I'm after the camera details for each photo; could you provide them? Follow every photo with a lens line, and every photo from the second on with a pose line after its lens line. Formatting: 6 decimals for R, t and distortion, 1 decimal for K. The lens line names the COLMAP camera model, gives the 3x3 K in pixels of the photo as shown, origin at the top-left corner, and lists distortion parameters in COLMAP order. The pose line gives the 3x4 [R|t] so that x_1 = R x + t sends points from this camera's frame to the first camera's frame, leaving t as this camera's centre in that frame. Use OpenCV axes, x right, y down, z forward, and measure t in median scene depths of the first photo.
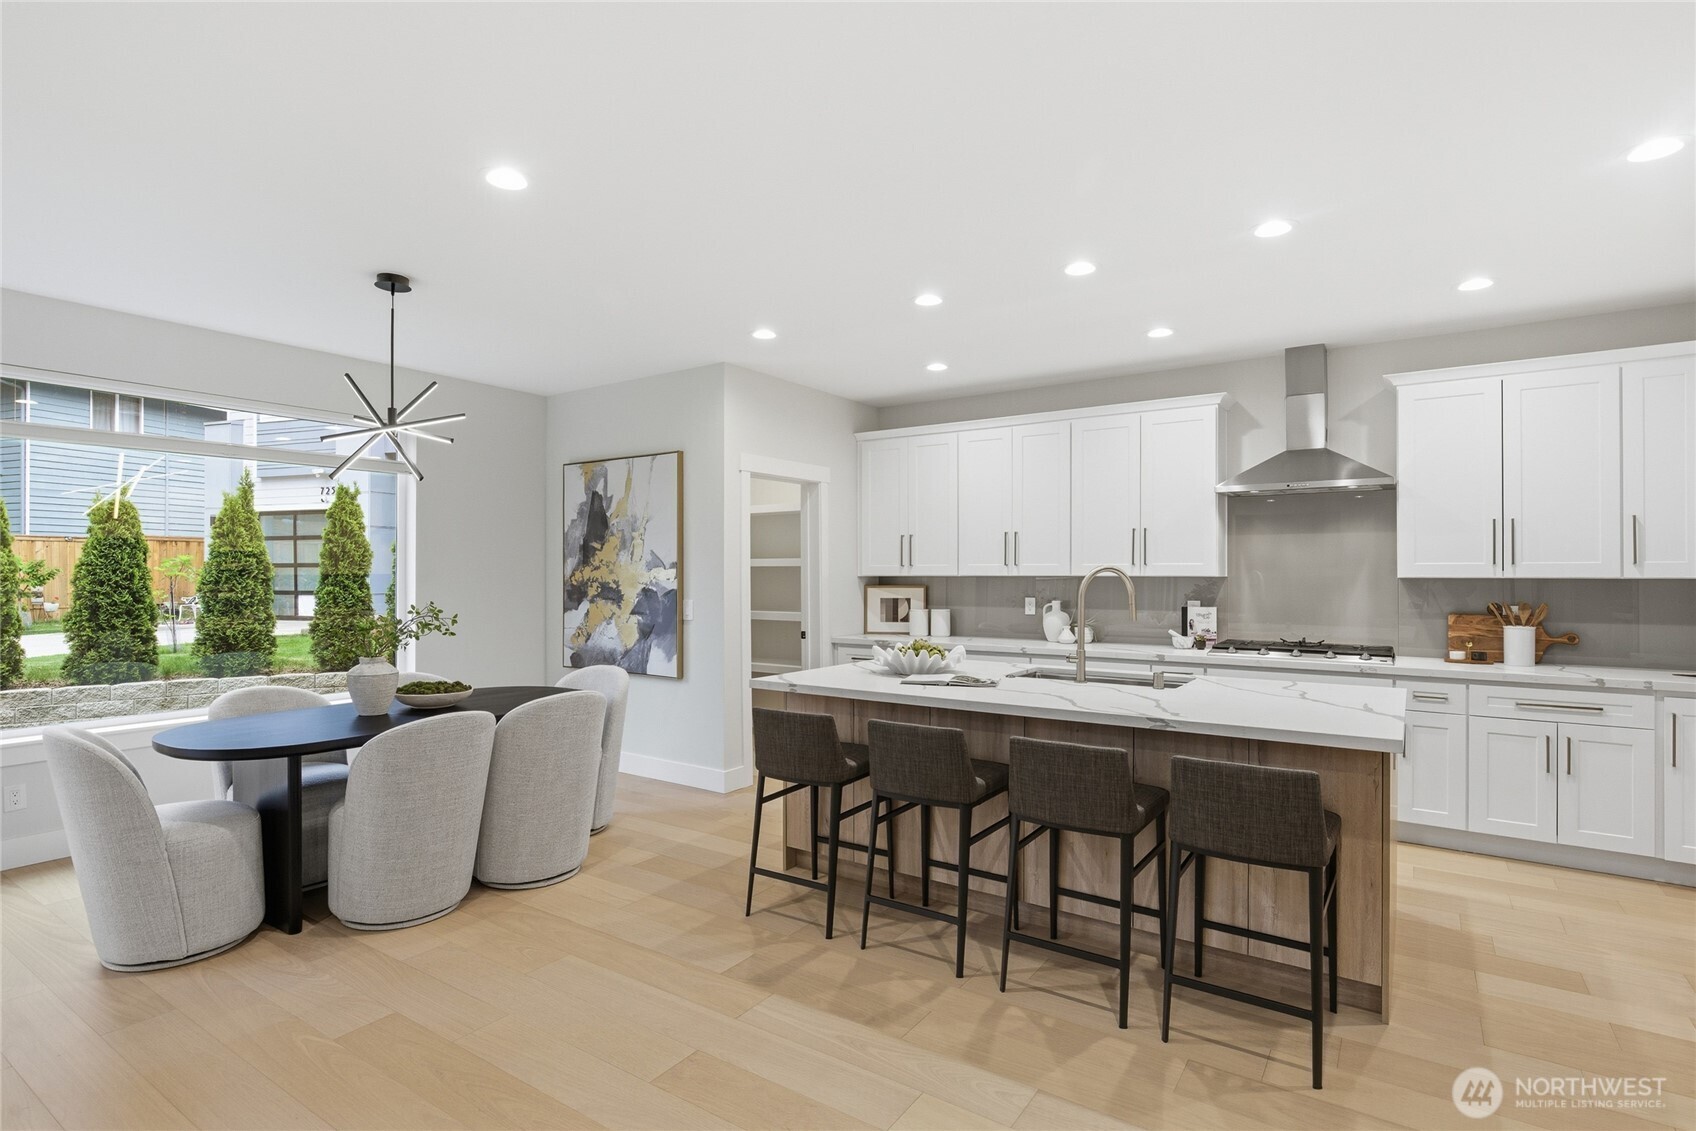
lens RADIAL K [[881.4, 0, 772.2], [0, 881.4, 564.6], [0, 0, 1]] dist [-0.020201, 0.016775]
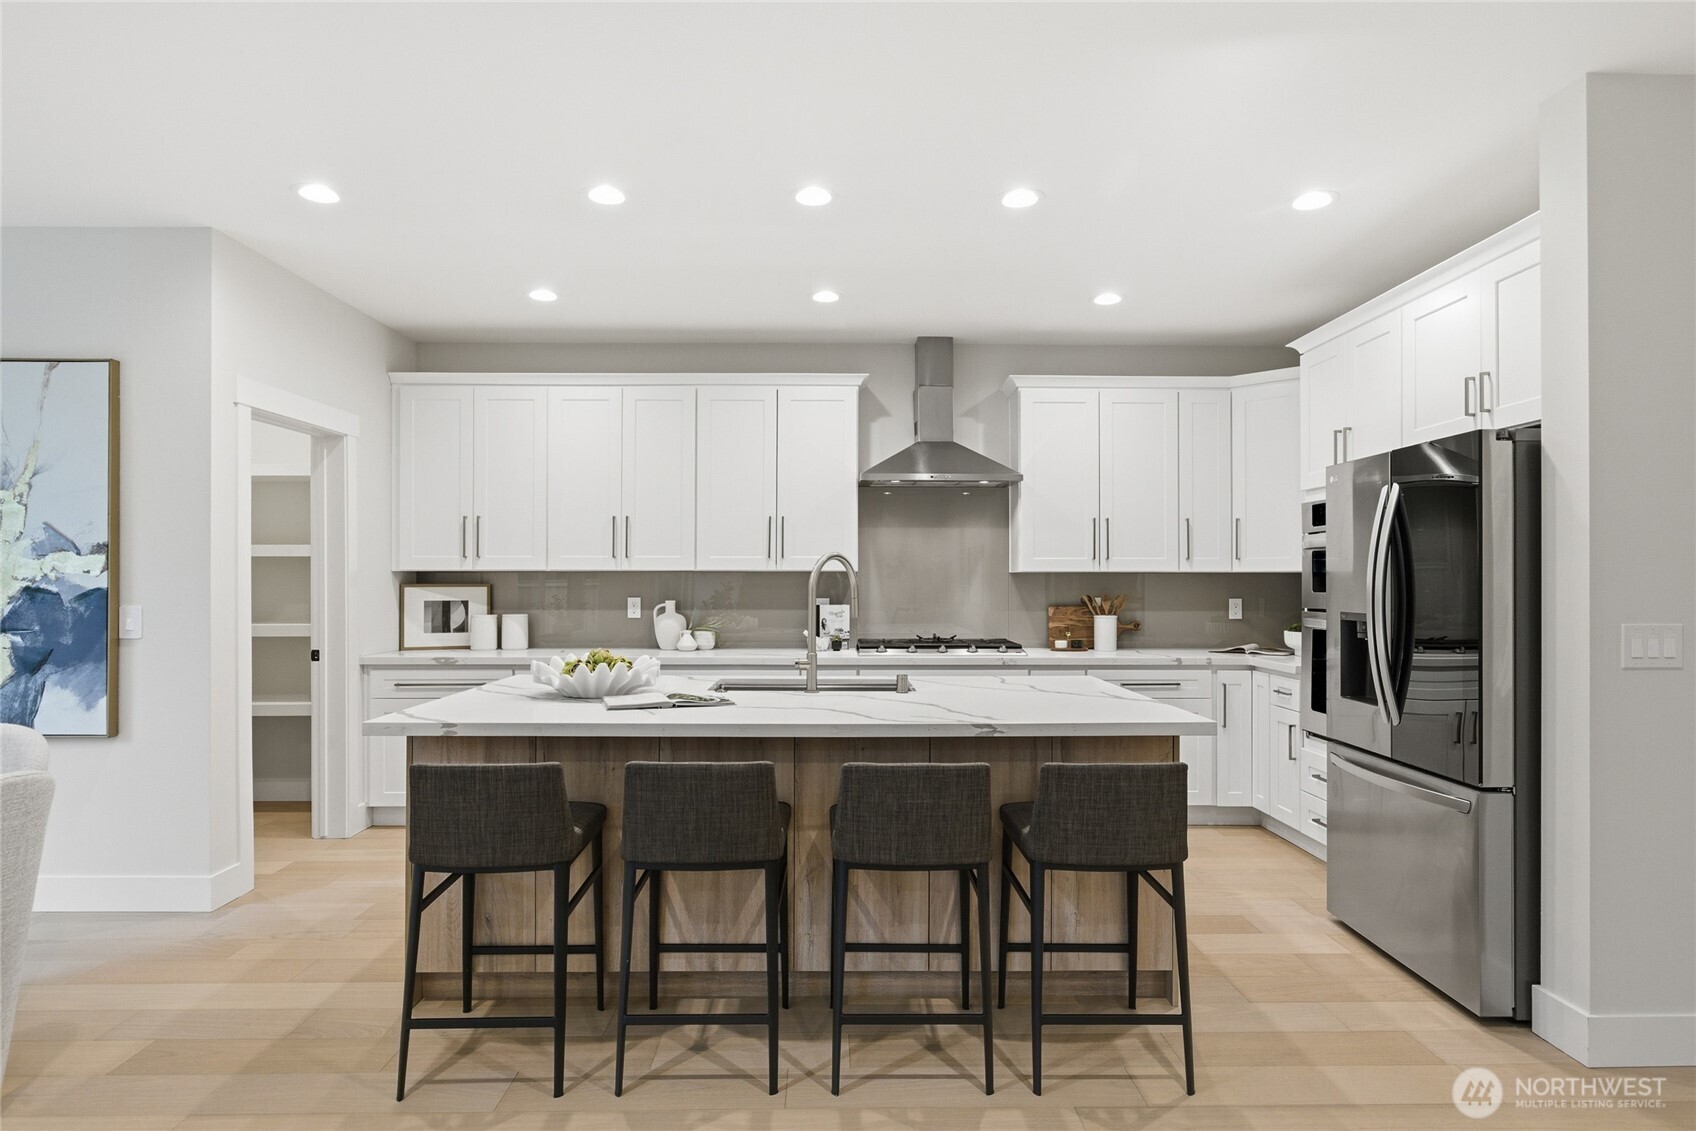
lens RADIAL K [[1005.5, 0, 848.0], [0, 1005.5, 565.5], [0, 0, 1]] dist [0.000311, 0.001762]
pose [[0.782518, 0.010286, 0.622543, -0.149014], [-0.008379, 0.999947, -0.005990, 0.013007], [-0.622572, -0.000529, 0.782562, 0.155594]]
